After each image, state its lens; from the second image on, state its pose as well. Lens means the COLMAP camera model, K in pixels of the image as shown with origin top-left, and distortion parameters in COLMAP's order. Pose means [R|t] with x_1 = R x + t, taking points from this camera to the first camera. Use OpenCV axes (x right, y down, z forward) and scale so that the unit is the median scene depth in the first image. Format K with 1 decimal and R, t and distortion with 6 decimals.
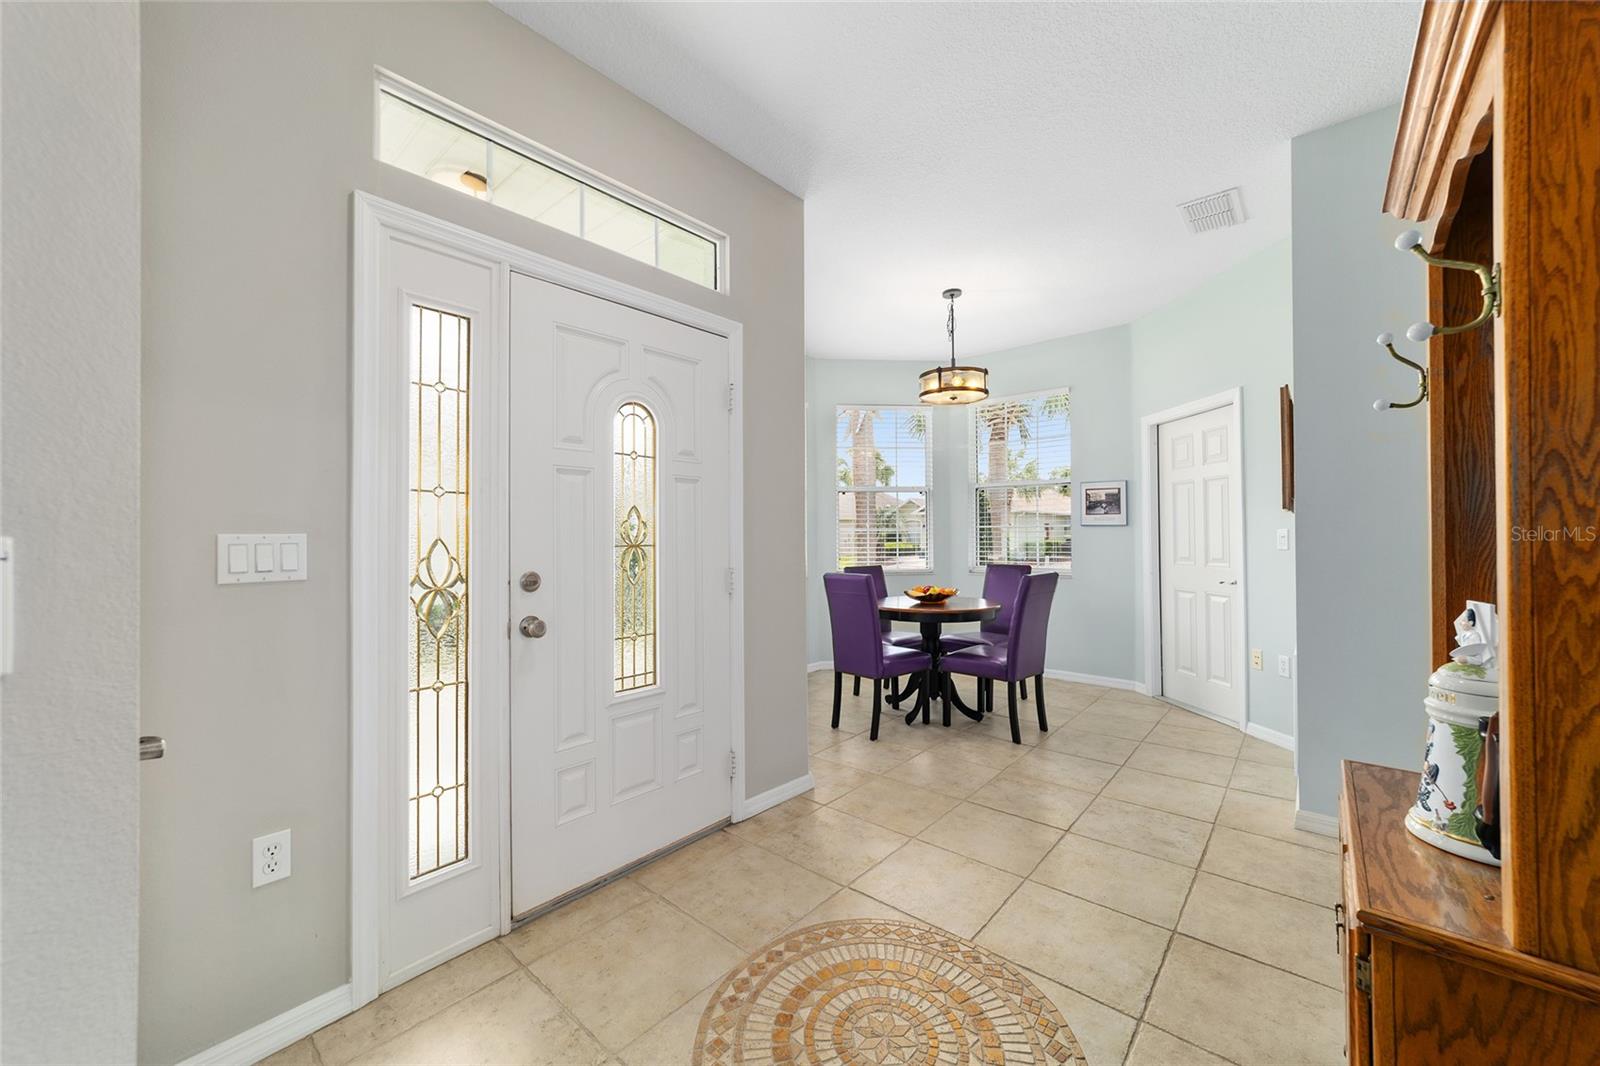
lens RADIAL K [[611.7, 0, 799.2], [0, 611.7, 531.8], [0, 0, 1]] dist [-0.011579, 0.003850]
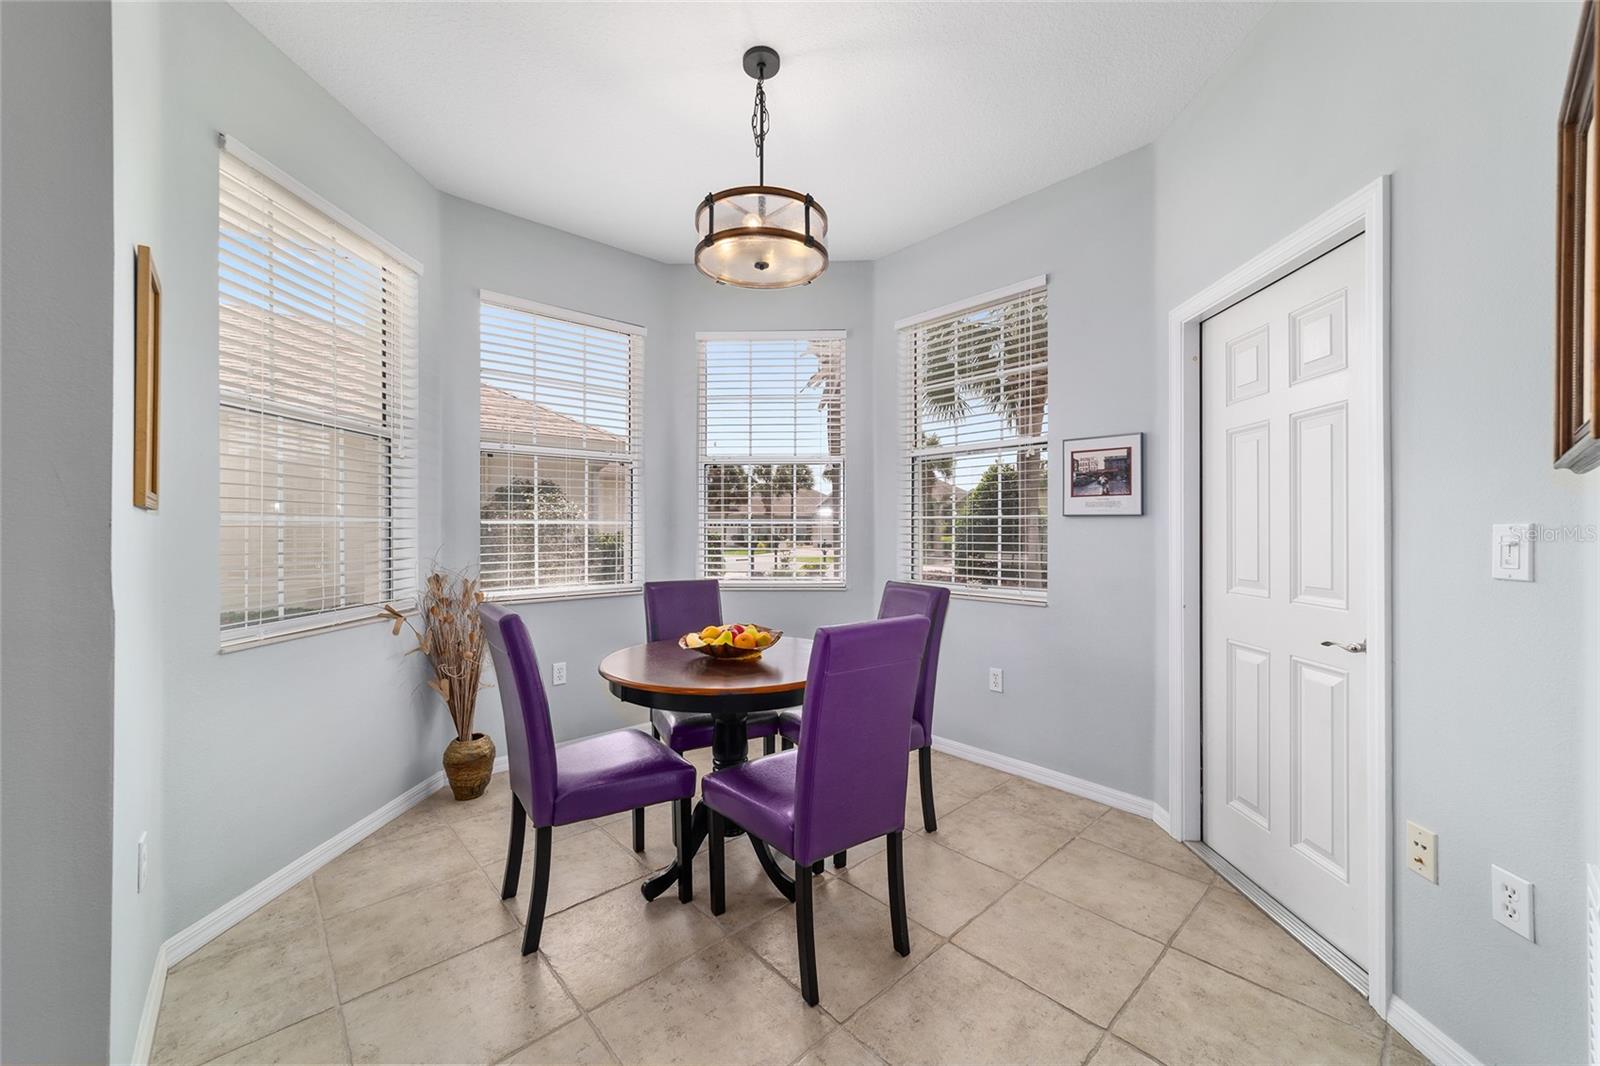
lens RADIAL K [[611.7, 0, 801.0], [0, 611.7, 532.6], [0, 0, 1]] dist [-0.011579, 0.003850]
pose [[0.993351, 0.003771, -0.115059, 0.321609], [-0.001939, 0.999870, 0.016030, -0.003717], [0.115105, -0.015701, 0.993229, 0.458321]]
